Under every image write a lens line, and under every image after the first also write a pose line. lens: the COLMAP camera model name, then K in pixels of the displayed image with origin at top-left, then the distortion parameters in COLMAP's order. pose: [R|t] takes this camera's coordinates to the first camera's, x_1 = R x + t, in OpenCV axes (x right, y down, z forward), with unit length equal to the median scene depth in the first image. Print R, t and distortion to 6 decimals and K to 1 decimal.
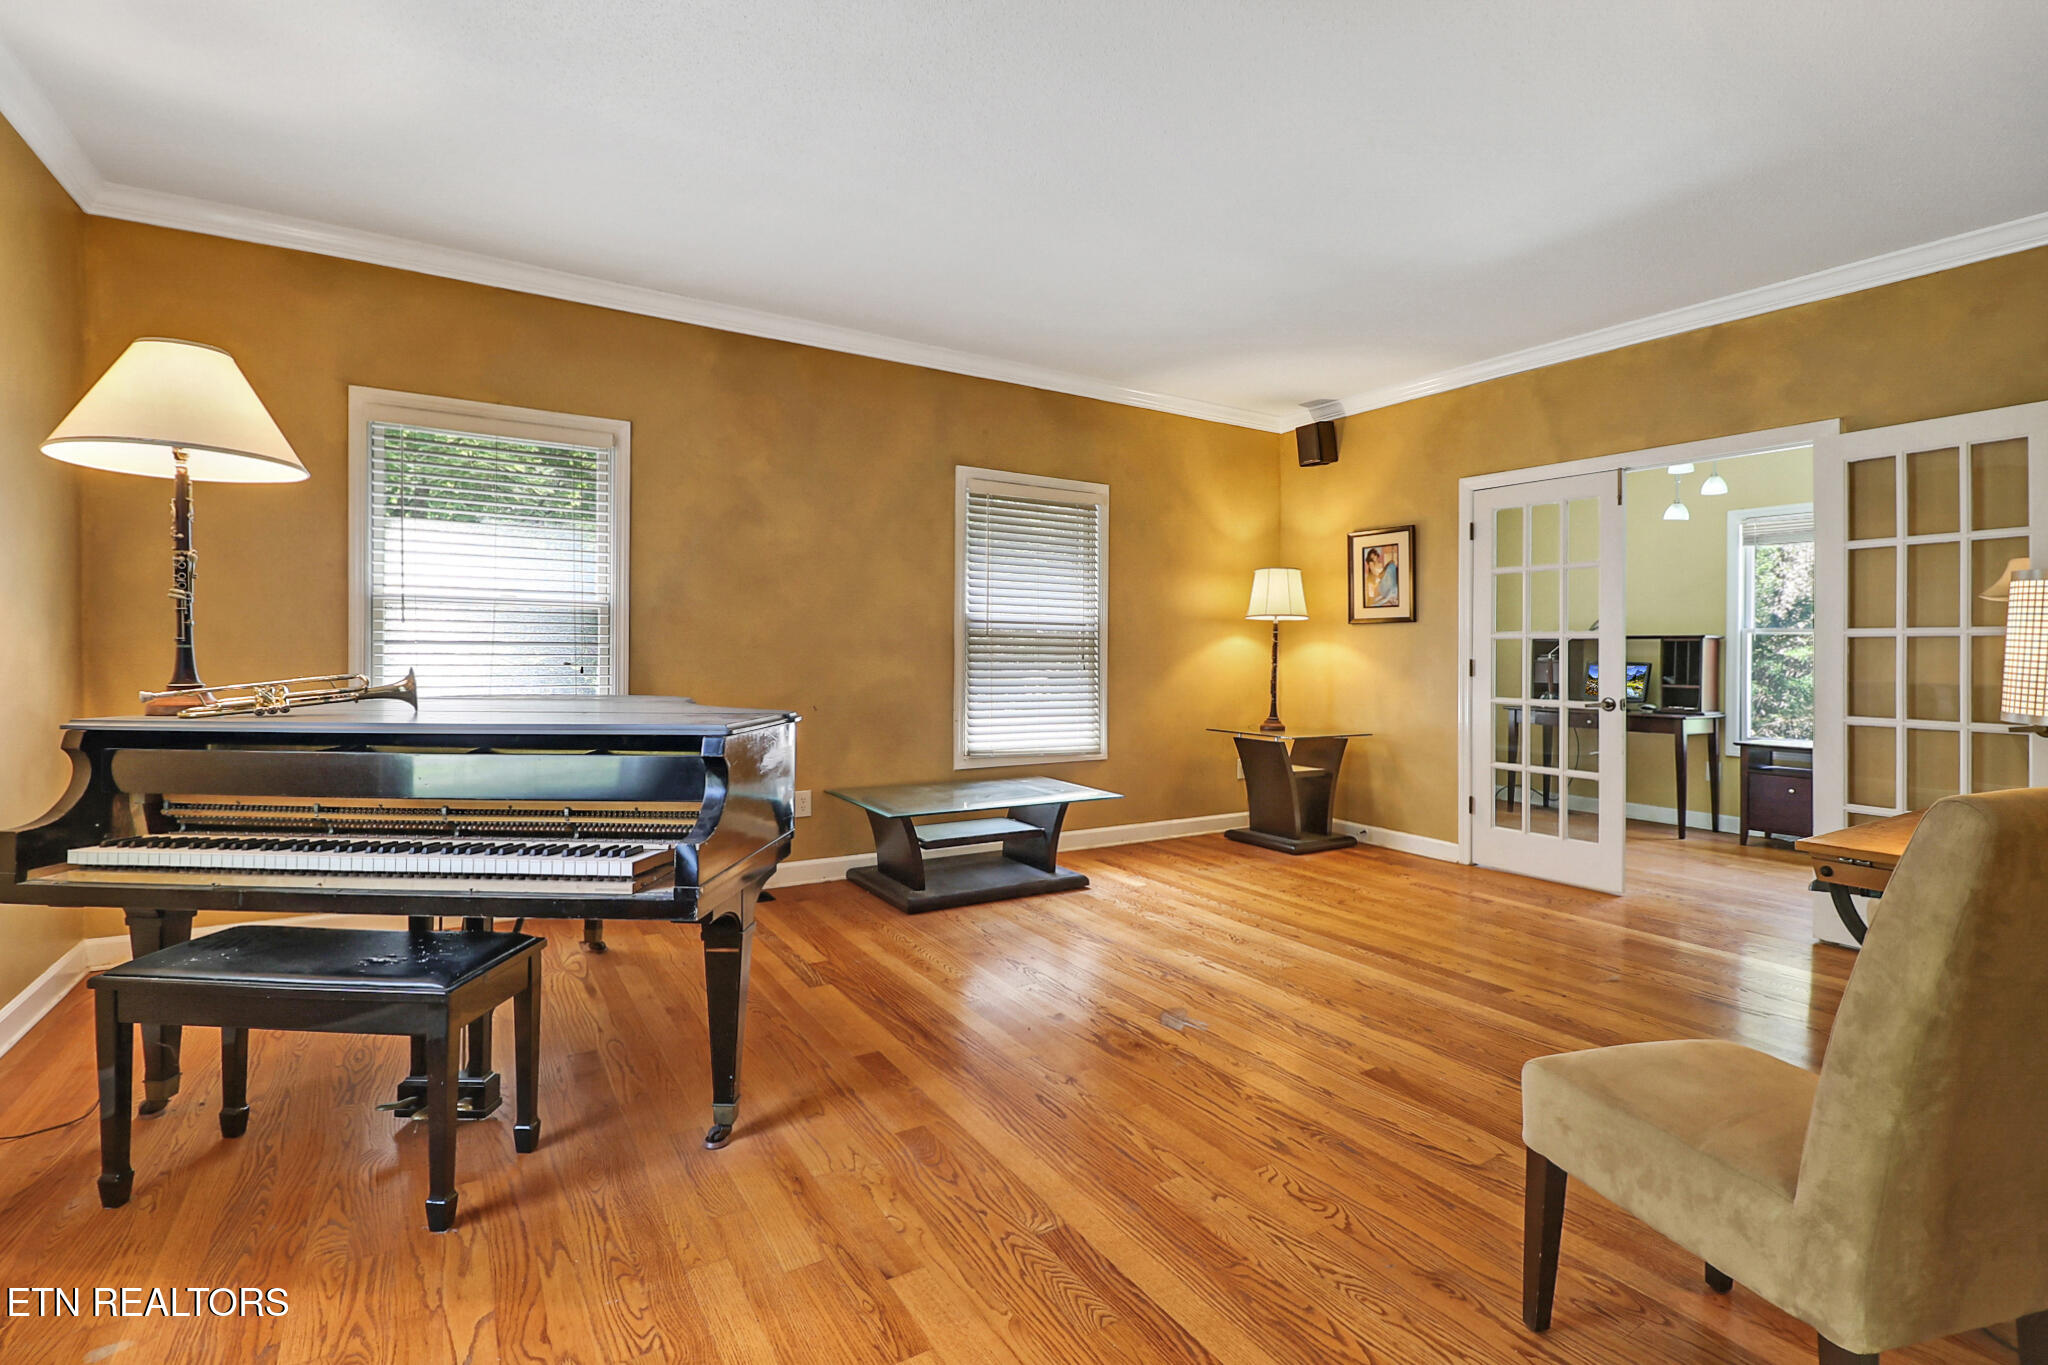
lens RADIAL K [[953.5, 0, 1032.5], [0, 953.5, 661.5], [0, 0, 1]] dist [-0.001714, -0.000003]
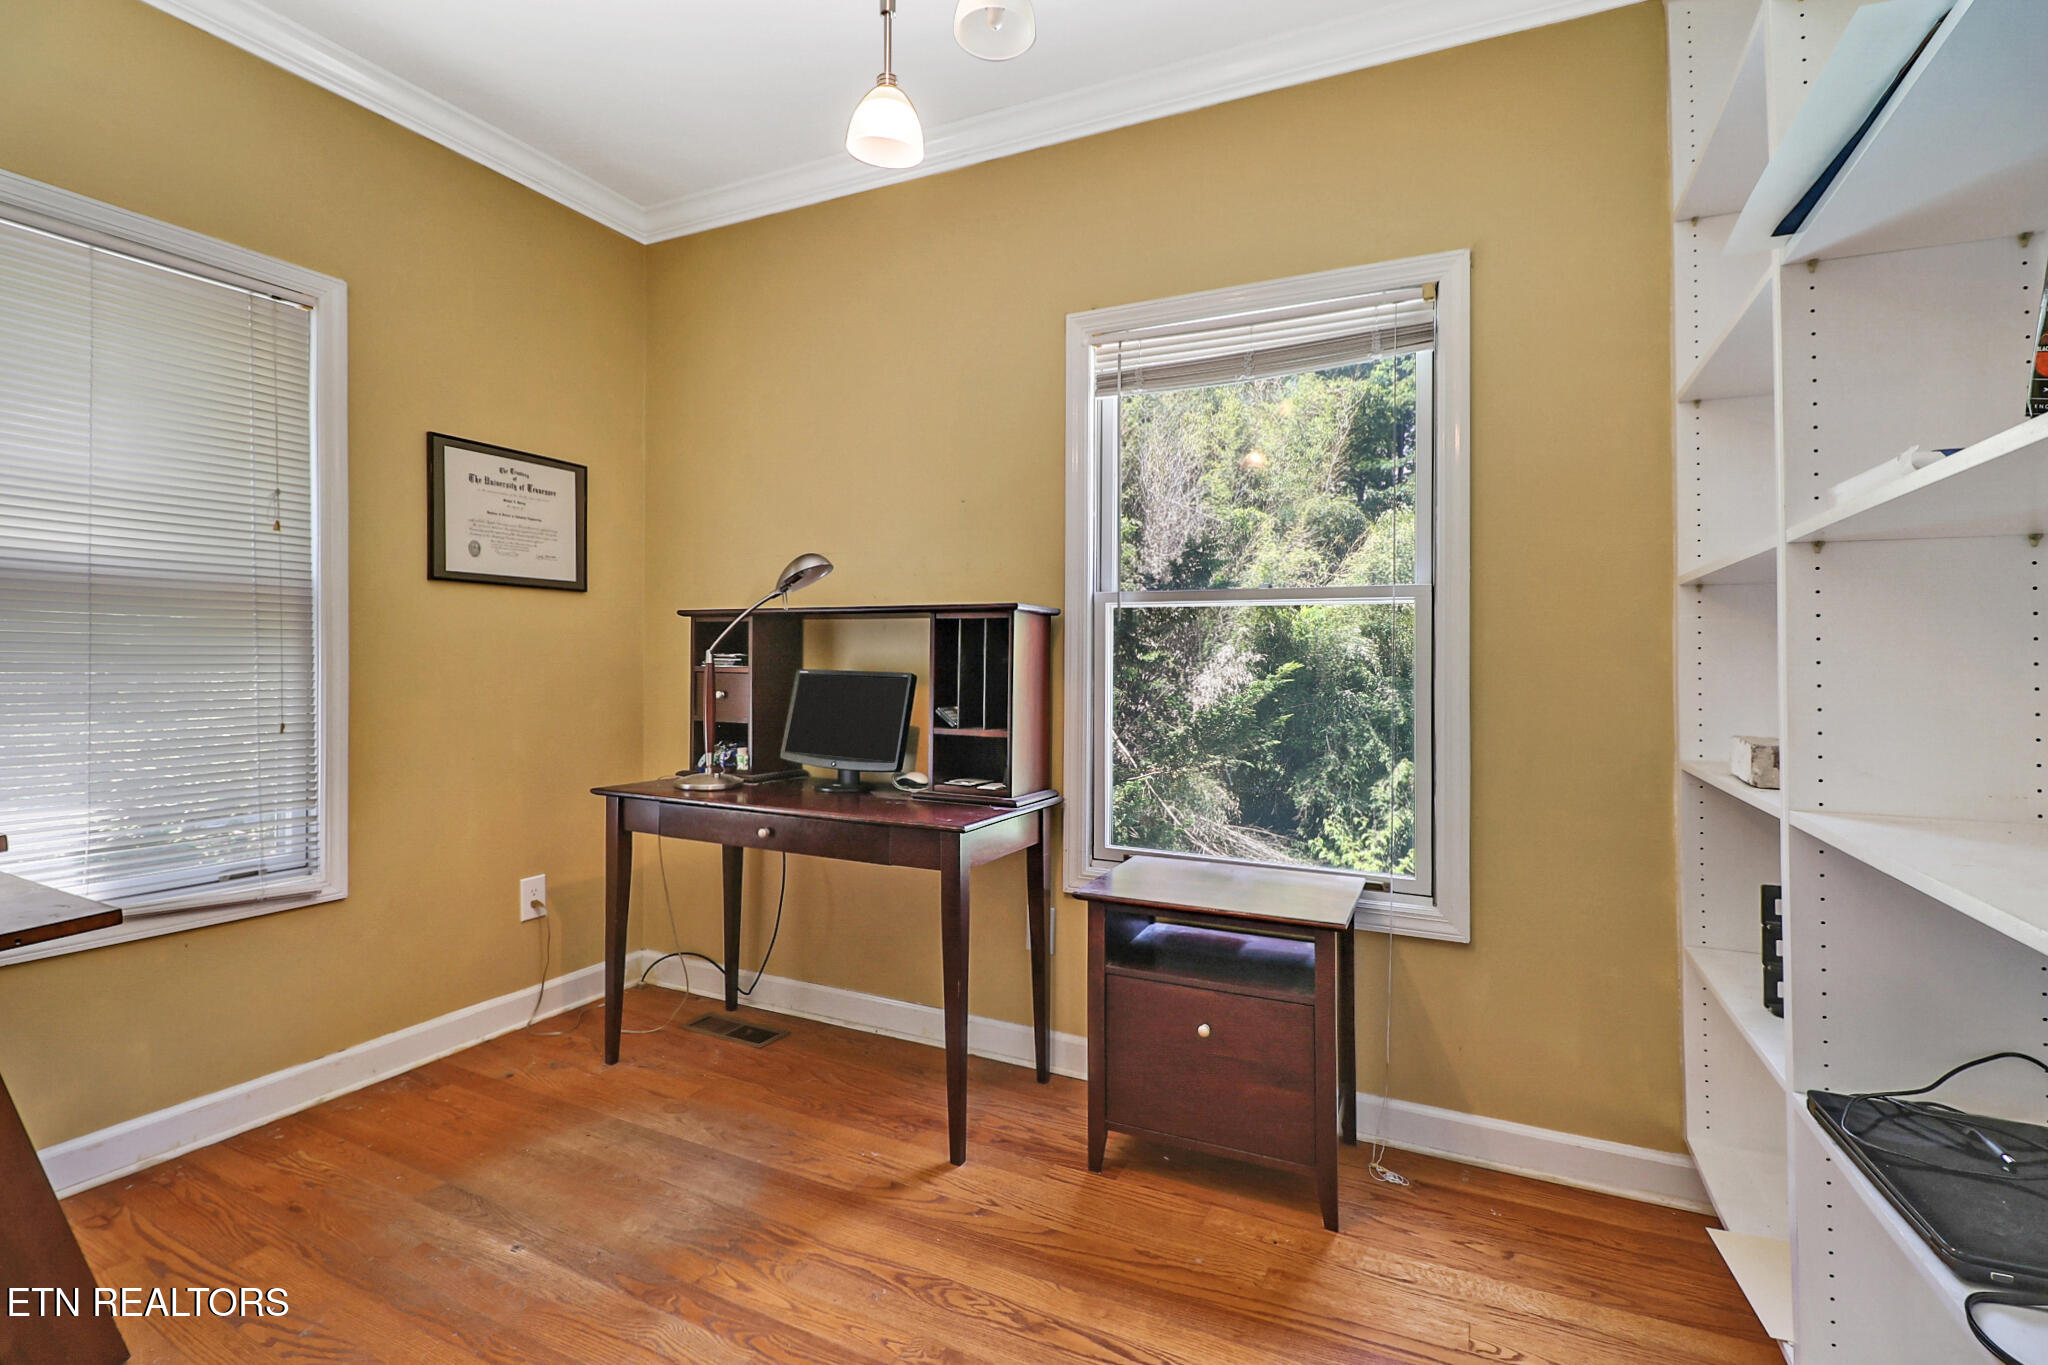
lens RADIAL K [[953.5, 0, 1023.5], [0, 953.5, 672.5], [0, 0, 1]] dist [-0.001714, -0.000003]
pose [[0.852297, -0.003347, 0.523048, 0.494173], [-0.000218, 0.999977, 0.006754, -0.001795], [-0.523058, -0.005870, 0.852277, 0.652726]]
